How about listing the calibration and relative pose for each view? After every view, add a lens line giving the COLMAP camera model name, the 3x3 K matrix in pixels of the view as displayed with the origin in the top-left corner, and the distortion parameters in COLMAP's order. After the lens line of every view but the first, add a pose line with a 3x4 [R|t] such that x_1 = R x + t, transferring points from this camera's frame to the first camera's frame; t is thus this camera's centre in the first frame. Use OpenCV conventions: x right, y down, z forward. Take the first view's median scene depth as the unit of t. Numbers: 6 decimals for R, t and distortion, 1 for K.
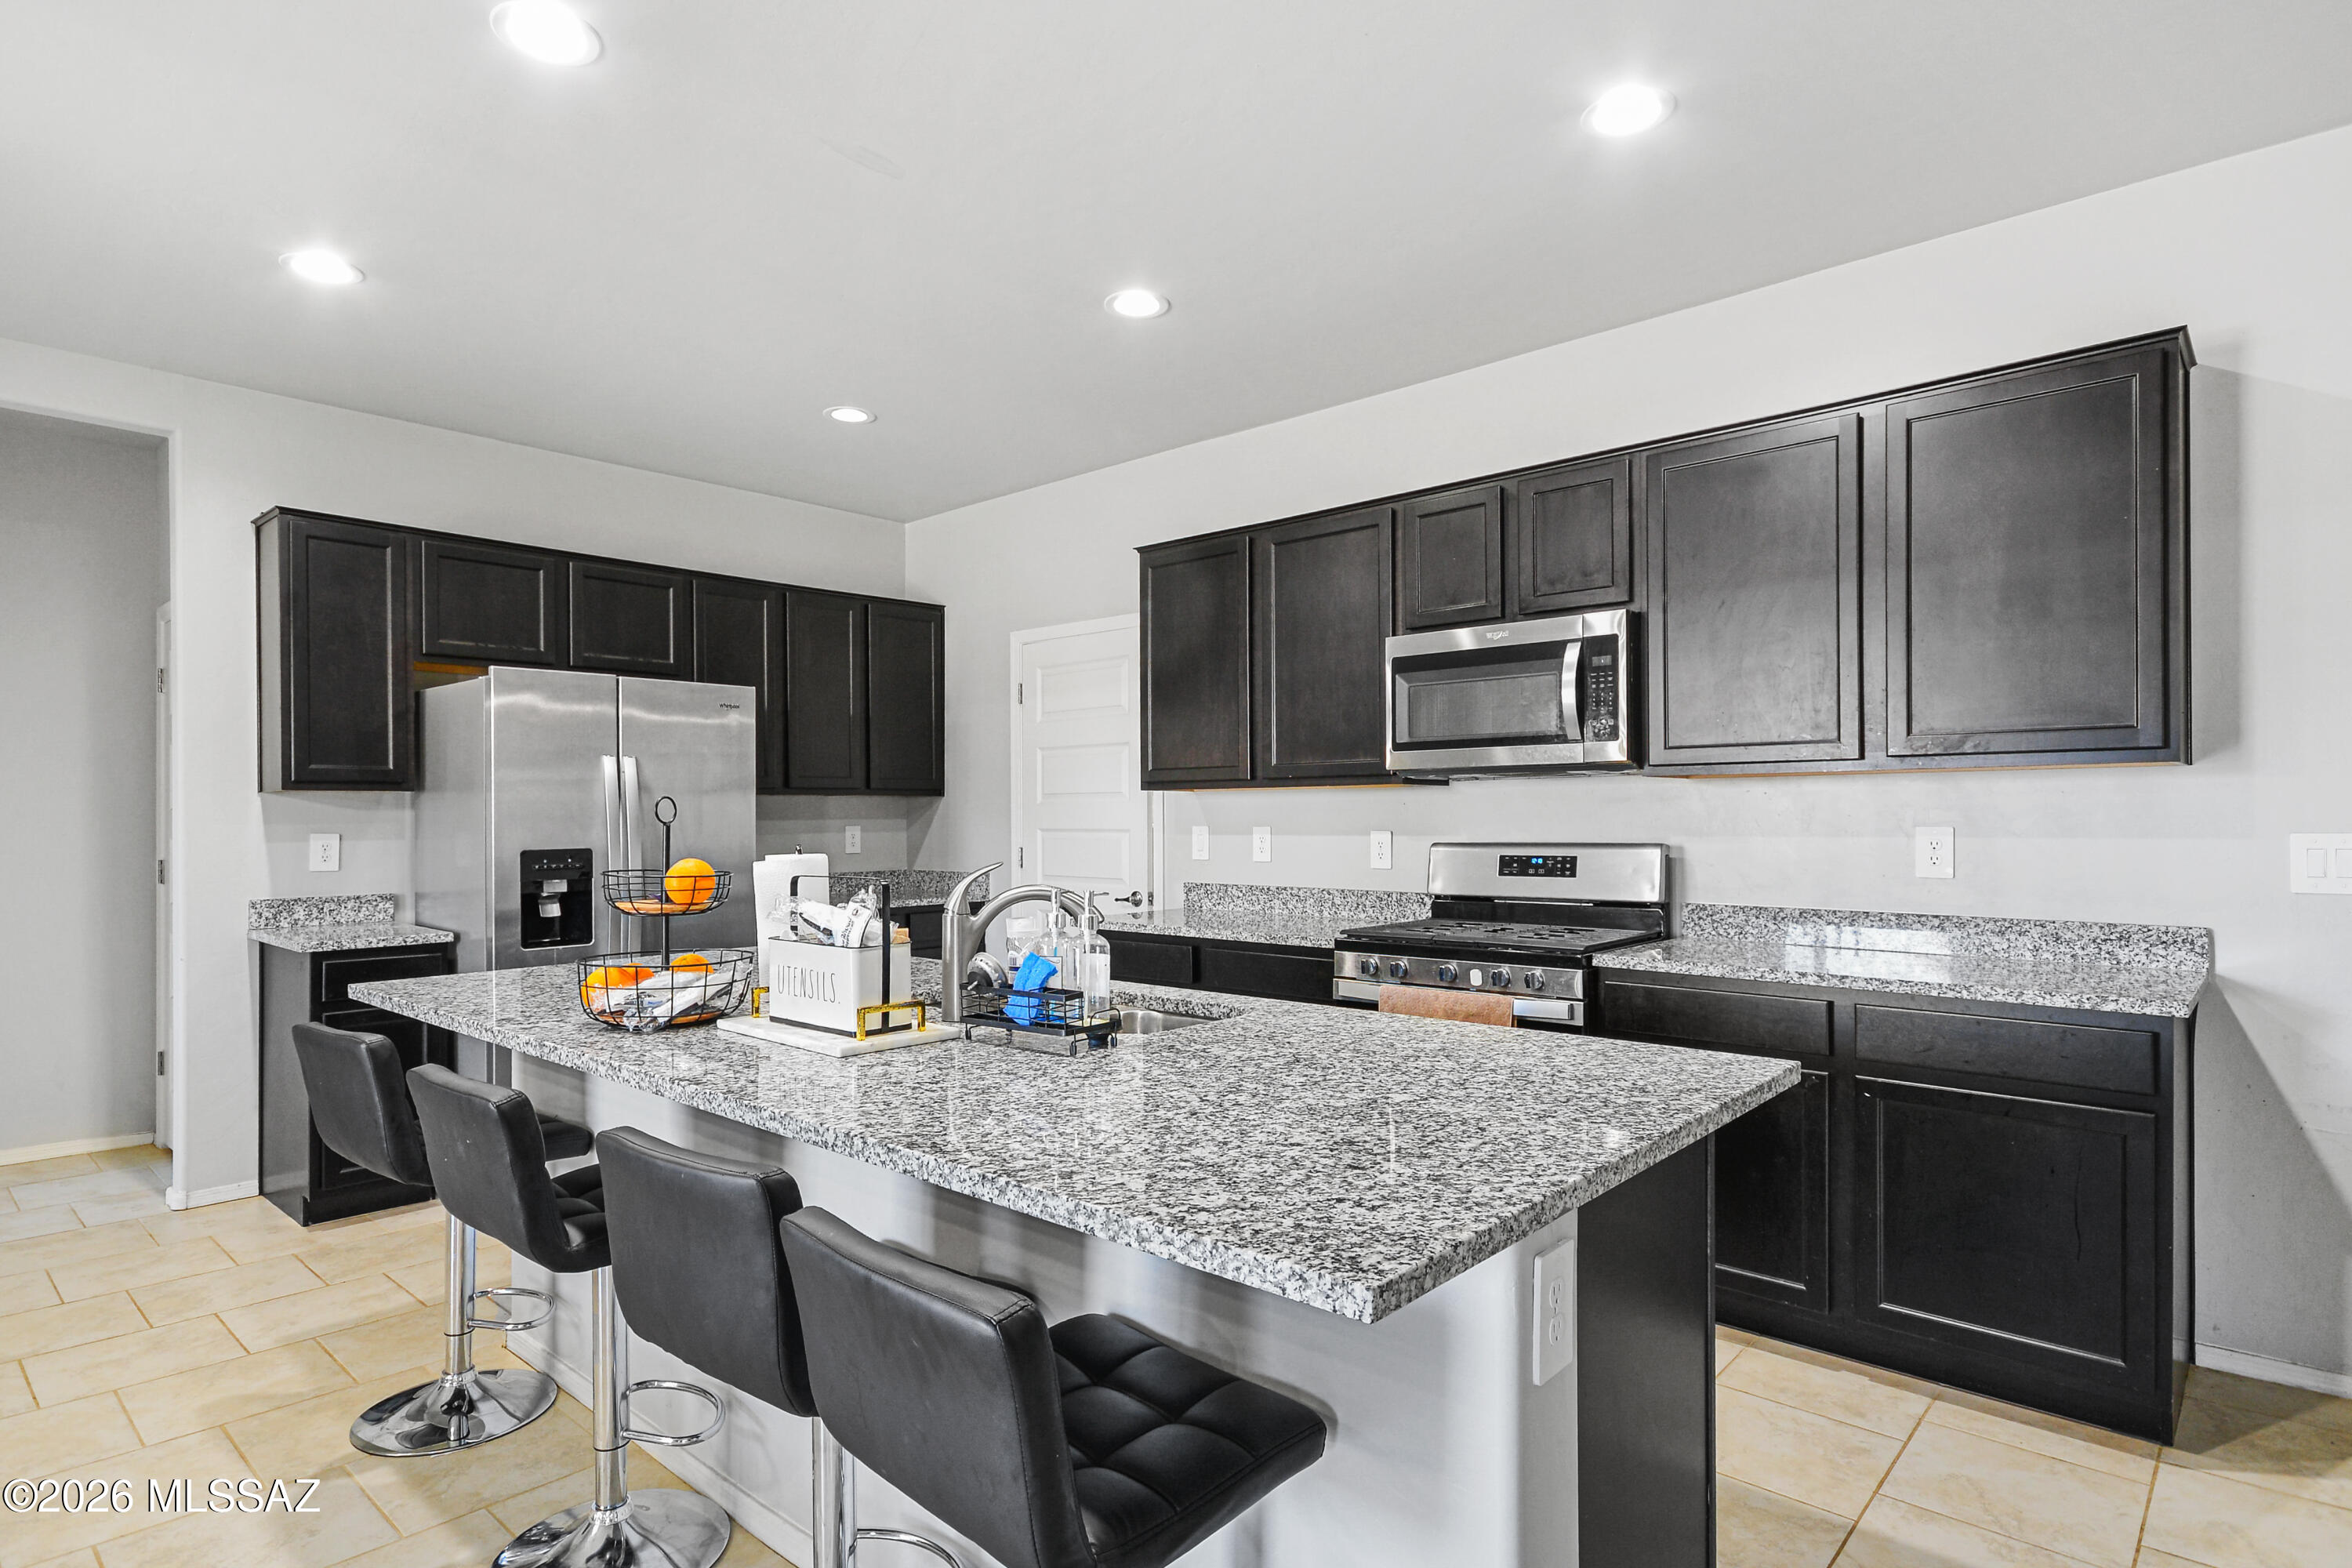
lens RADIAL K [[1216.8, 0, 1178.6], [0, 1216.8, 809.9], [0, 0, 1]] dist [0.001701, 0.000612]
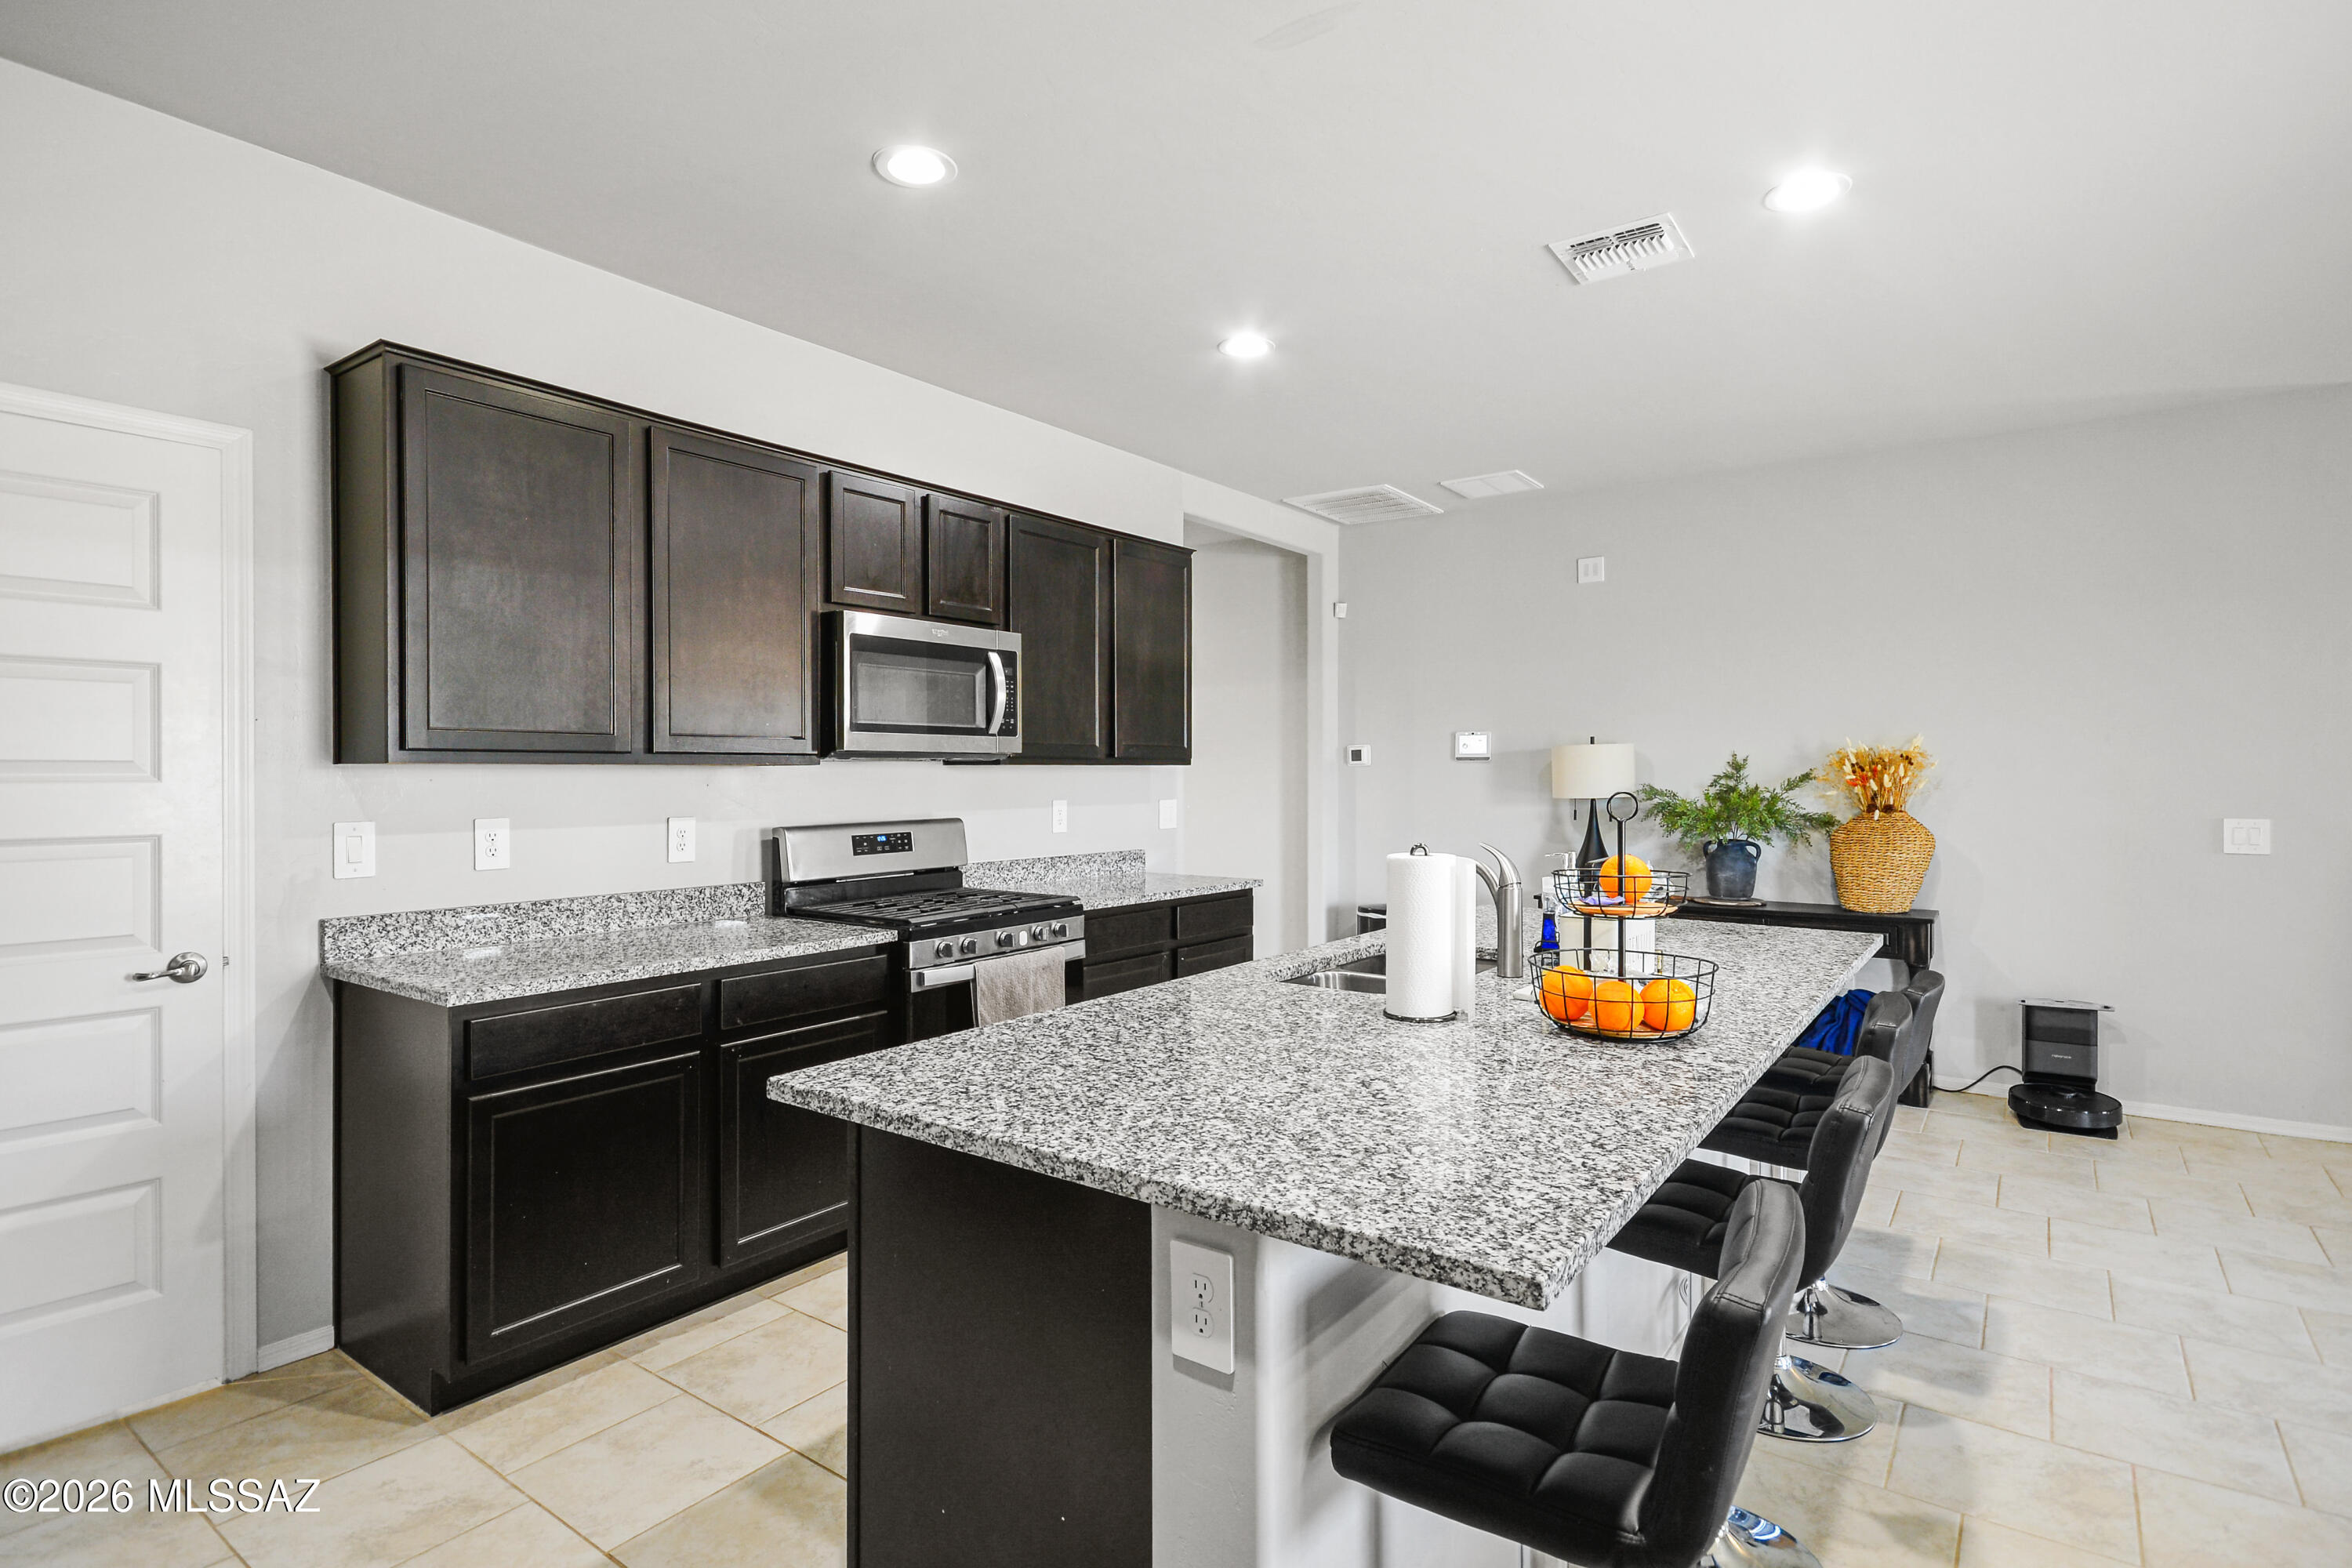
lens RADIAL K [[1224.4, 0, 1176.0], [0, 1224.4, 784.0], [0, 0, 1]] dist [0.000104, 0.000014]
pose [[-0.098052, -0.006036, 0.995163, -0.857941], [-0.003300, 0.999978, 0.005740, -0.014459], [-0.995176, -0.002721, -0.098070, 0.896754]]
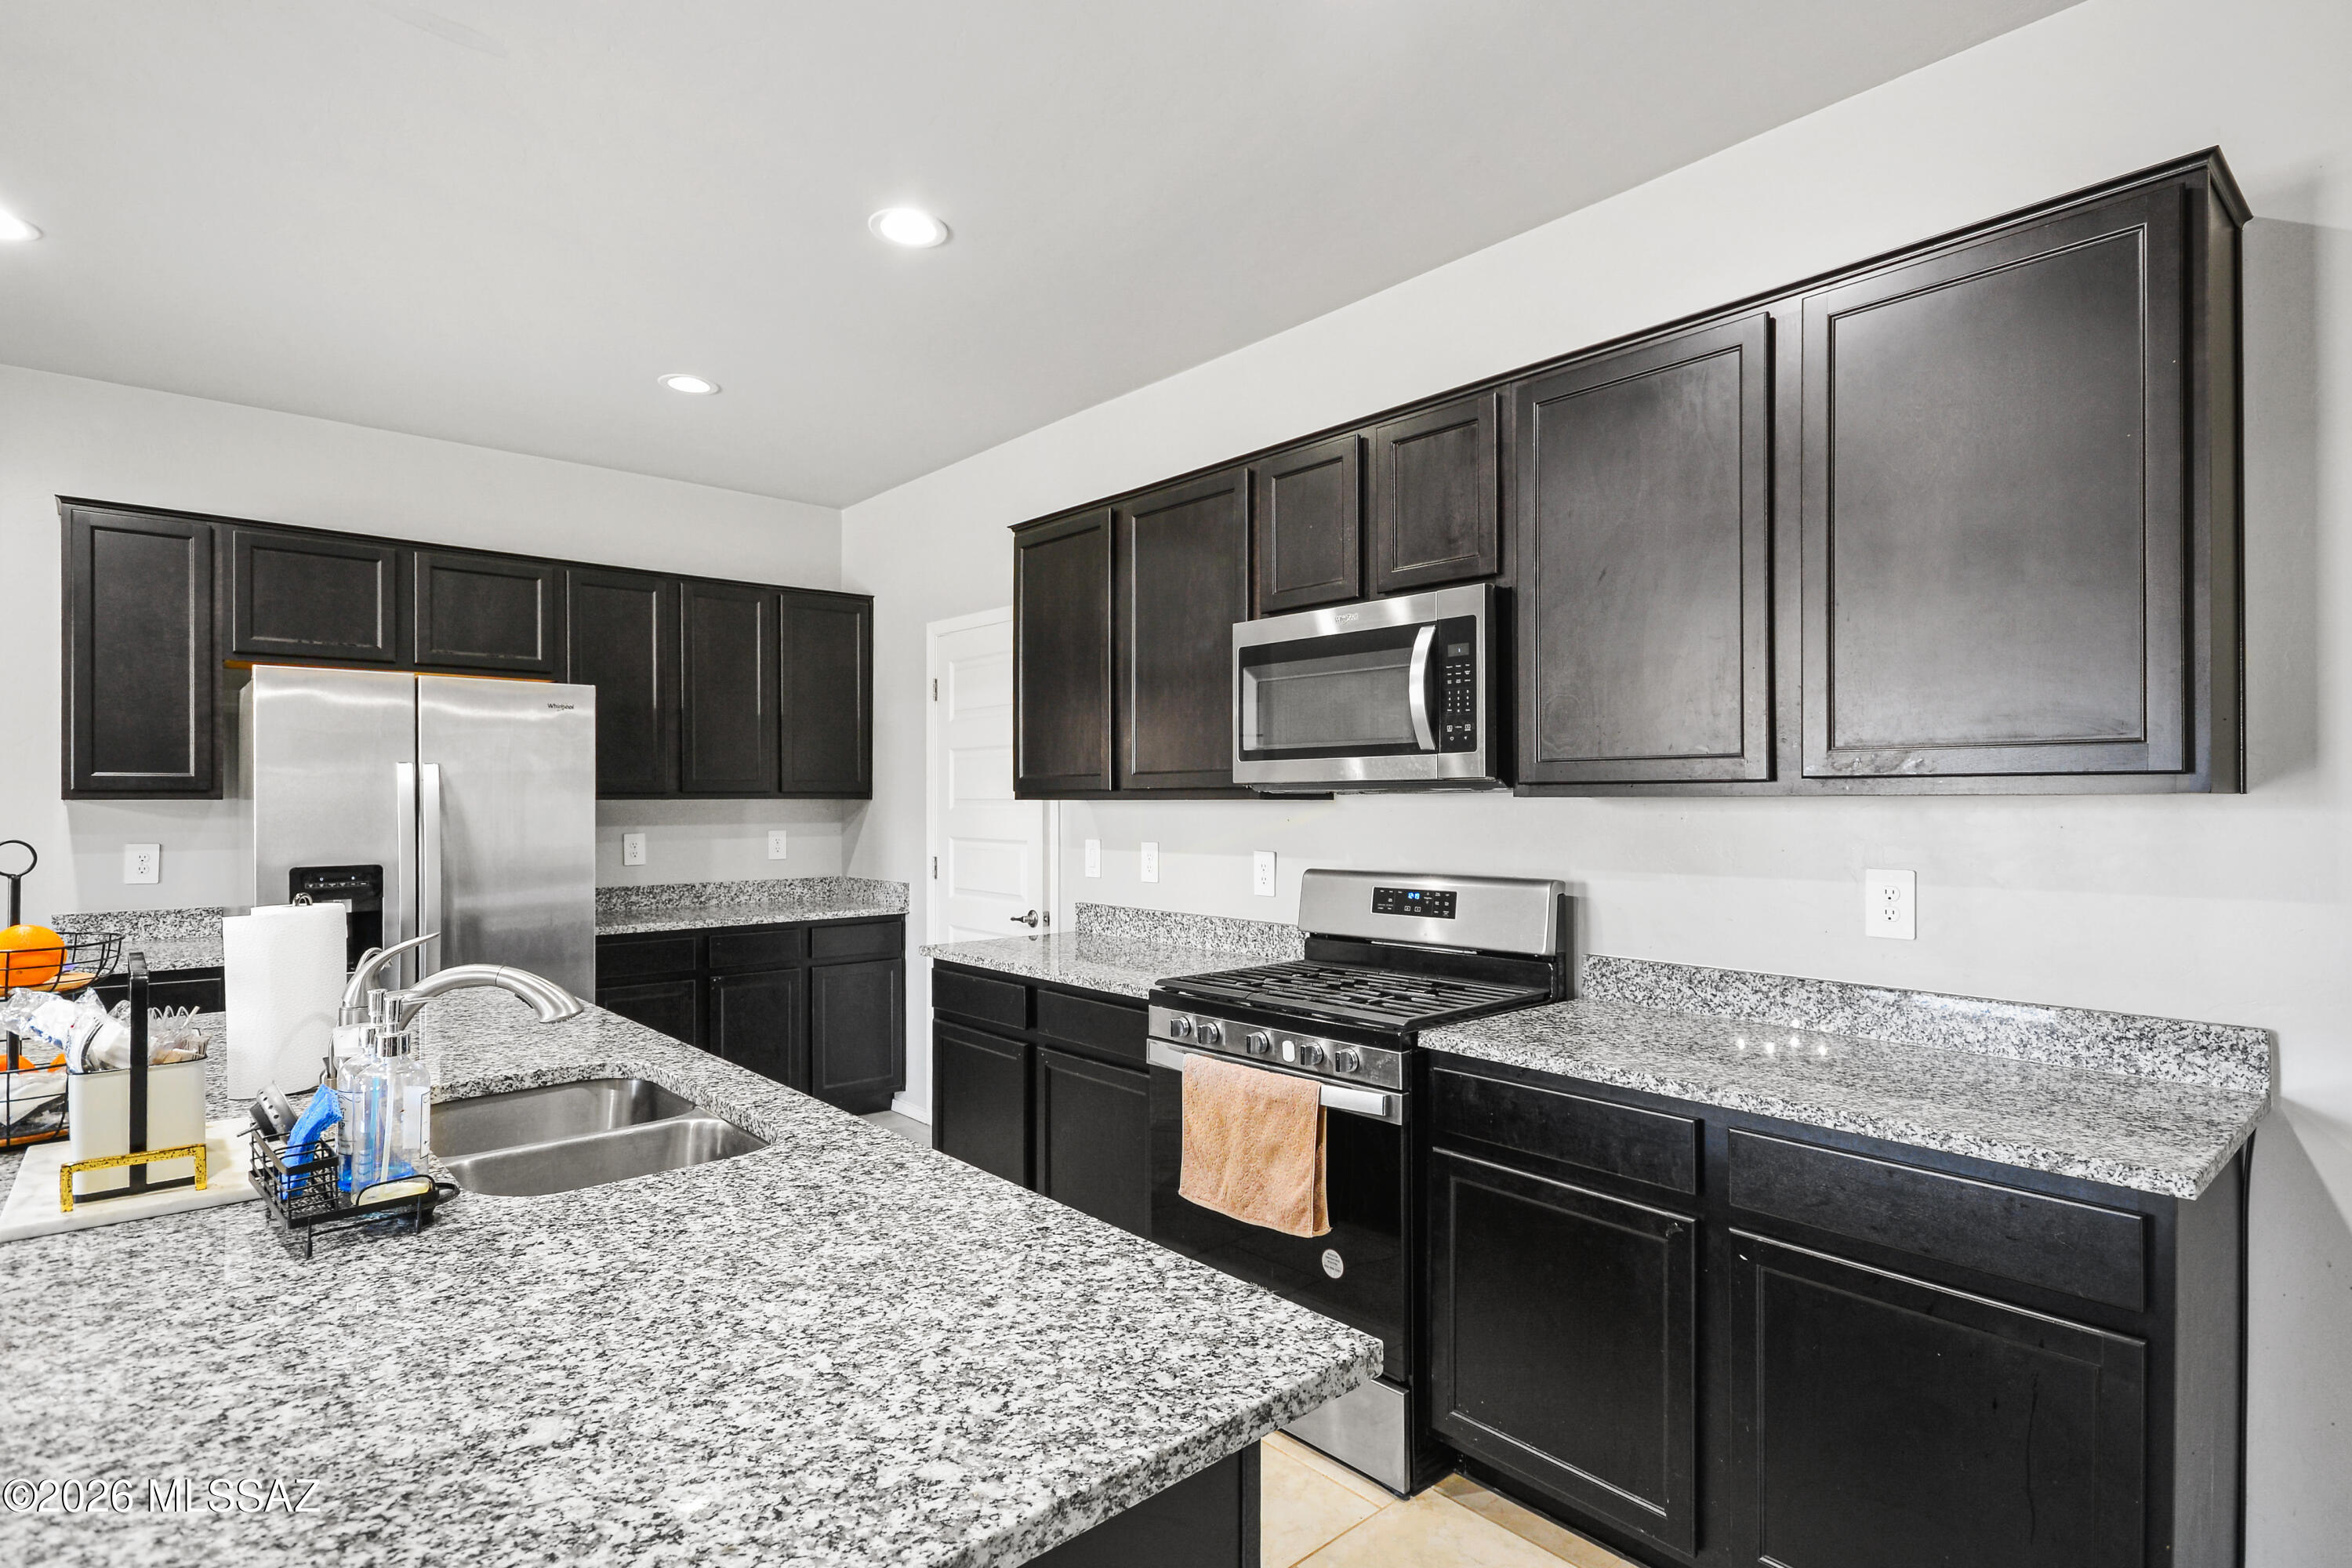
lens RADIAL K [[1173.9, 0, 1190.5], [0, 1173.9, 790.3], [0, 0, 1]] dist [0.003089, 0.000136]
pose [[0.995128, 0.003785, -0.098516, 0.236223], [-0.004202, 0.999983, -0.004025, -0.026404], [0.098499, 0.004419, 0.995127, 0.215756]]
